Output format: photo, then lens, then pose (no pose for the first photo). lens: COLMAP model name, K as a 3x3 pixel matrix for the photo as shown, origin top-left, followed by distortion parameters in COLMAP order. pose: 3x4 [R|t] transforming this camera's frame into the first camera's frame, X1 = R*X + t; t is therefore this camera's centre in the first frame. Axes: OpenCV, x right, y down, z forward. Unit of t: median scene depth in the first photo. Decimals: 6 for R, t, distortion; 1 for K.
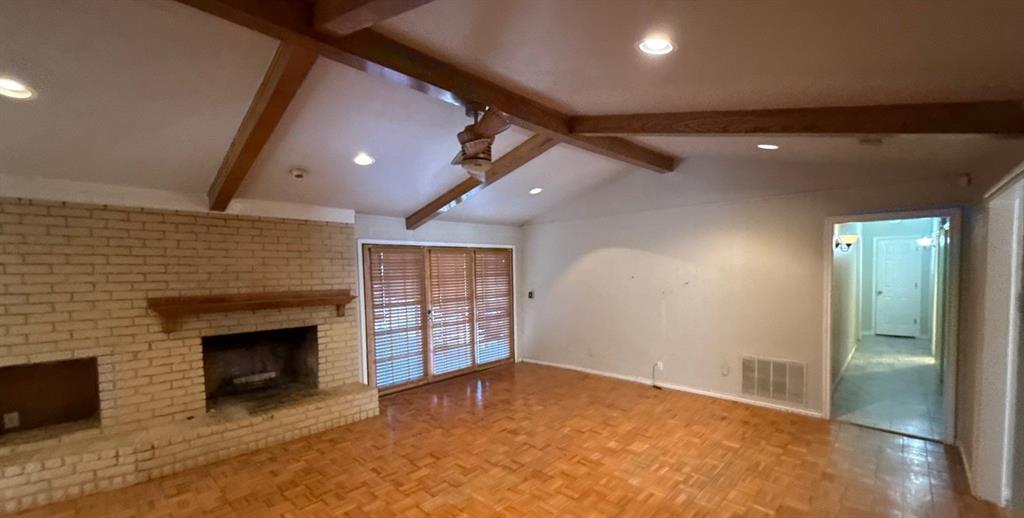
lens RADIAL K [[406.6, 0, 513.2], [0, 406.6, 287.6], [0, 0, 1]] dist [-0.001617, 0.000029]
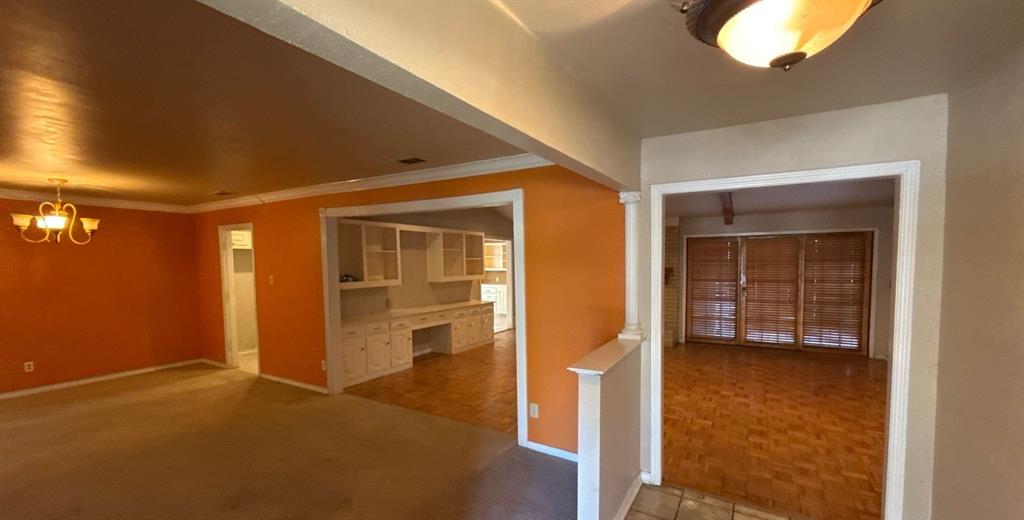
lens RADIAL K [[406.6, 0, 513.2], [0, 406.6, 288.6], [0, 0, 1]] dist [-0.001617, 0.000029]
pose [[0.223058, 0.085155, -0.971079, 1.062280], [-0.033921, 0.996252, 0.079571, -0.020205], [0.974215, 0.015191, 0.225110, 0.033989]]
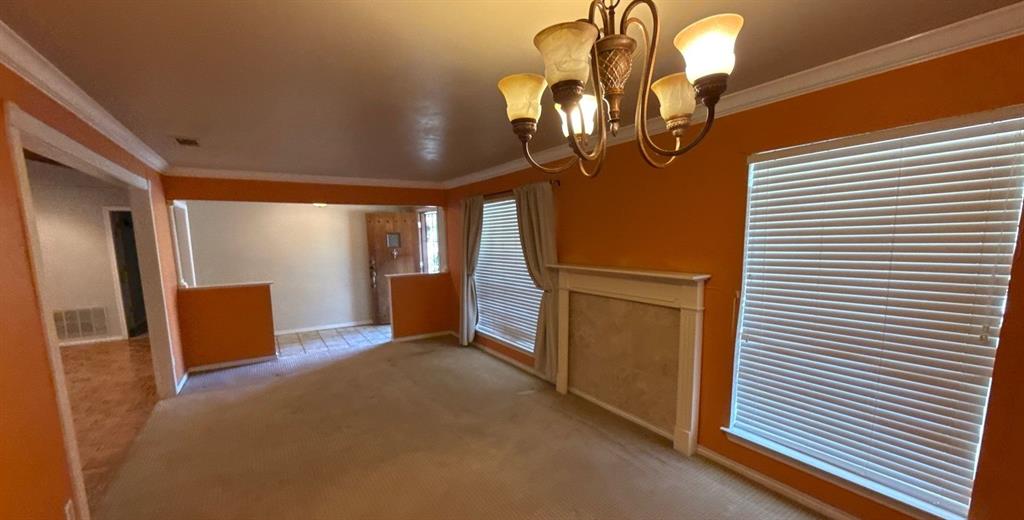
lens RADIAL K [[402.6, 0, 498.3], [0, 402.6, 289.7], [0, 0, 1]] dist [0.000129, 0.000084]
pose [[0.255757, -0.122376, 0.958964, -0.296690], [0.051088, 0.992280, 0.113003, 0.028712], [-0.965390, 0.020090, 0.260035, -0.721798]]
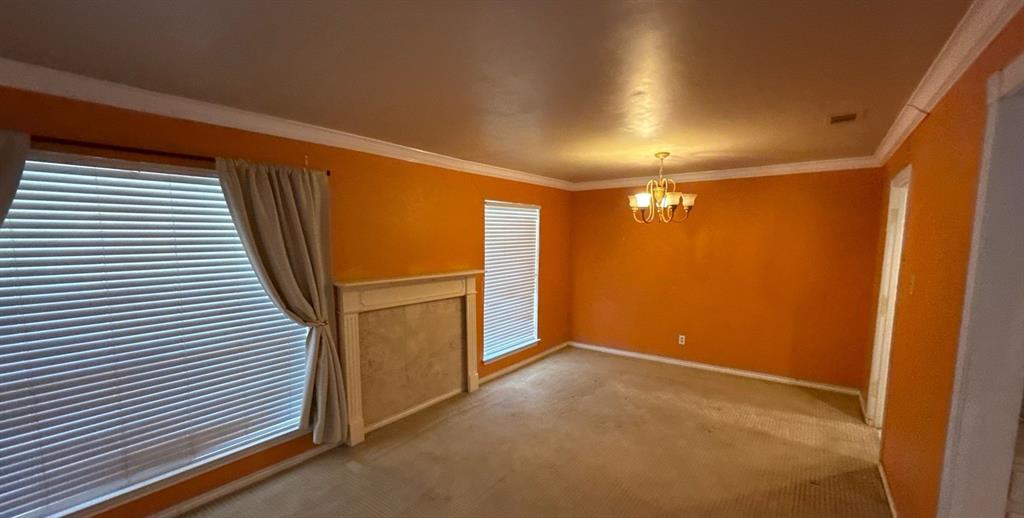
lens RADIAL K [[406.6, 0, 513.2], [0, 406.6, 287.6], [0, 0, 1]] dist [-0.001617, 0.000029]
pose [[-0.990881, 0.030779, -0.131181, 0.381369], [0.010227, 0.987933, 0.154546, -0.014663], [0.134355, 0.151795, -0.979238, 0.073512]]
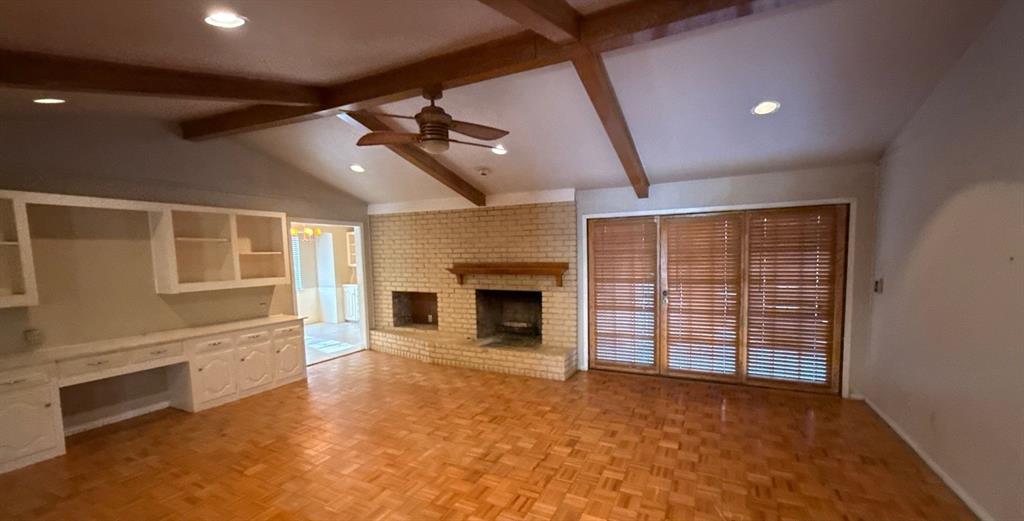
lens RADIAL K [[409.6, 0, 511.7], [0, 409.6, 287.5], [0, 0, 1]] dist [0.001994, 0.000043]
pose [[0.297334, 0.099738, -0.949550, 0.635646], [-0.022733, 0.994986, 0.097392, -0.034282], [0.954503, -0.007372, 0.298111, 0.552927]]
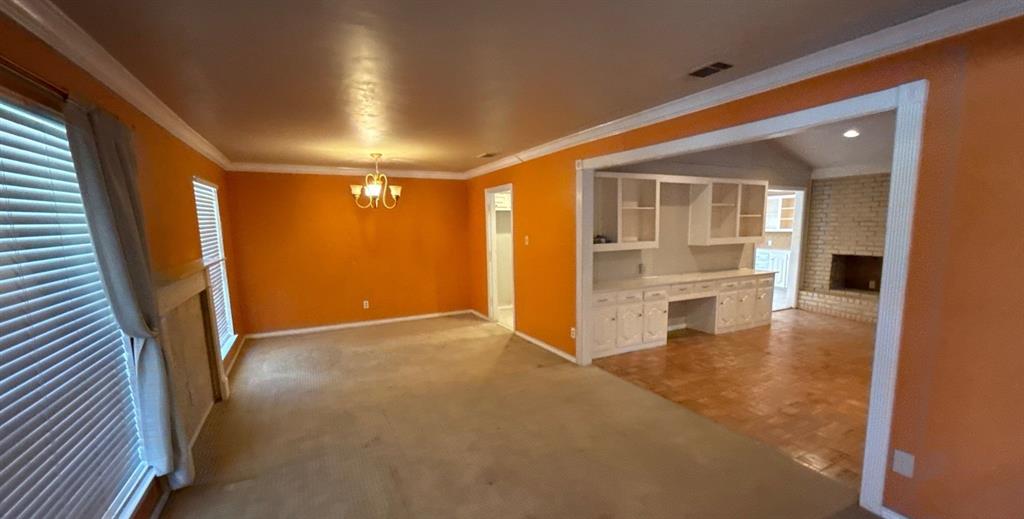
lens RADIAL K [[406.6, 0, 513.2], [0, 406.6, 288.1], [0, 0, 1]] dist [-0.001617, 0.000029]
pose [[-0.328918, 0.170116, -0.928910, 0.892508], [-0.009960, 0.982961, 0.183542, -0.007450], [0.944306, 0.069622, -0.321619, -0.032197]]
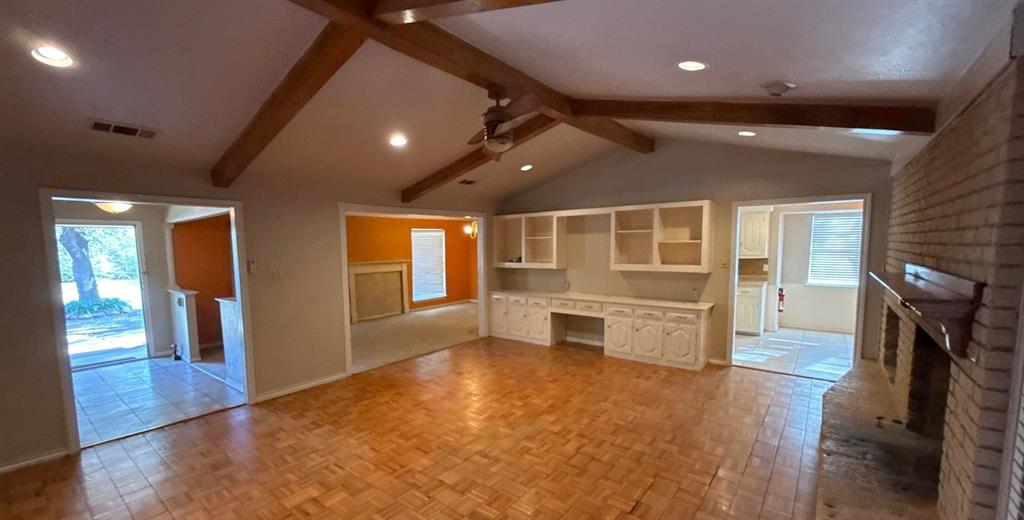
lens RADIAL K [[406.6, 0, 513.2], [0, 406.6, 288.6], [0, 0, 1]] dist [-0.001617, 0.000029]
pose [[-0.994299, 0.044919, -0.096709, -0.003499], [0.030830, 0.989308, 0.142544, -0.051253], [0.102078, 0.138750, -0.985053, 1.345177]]
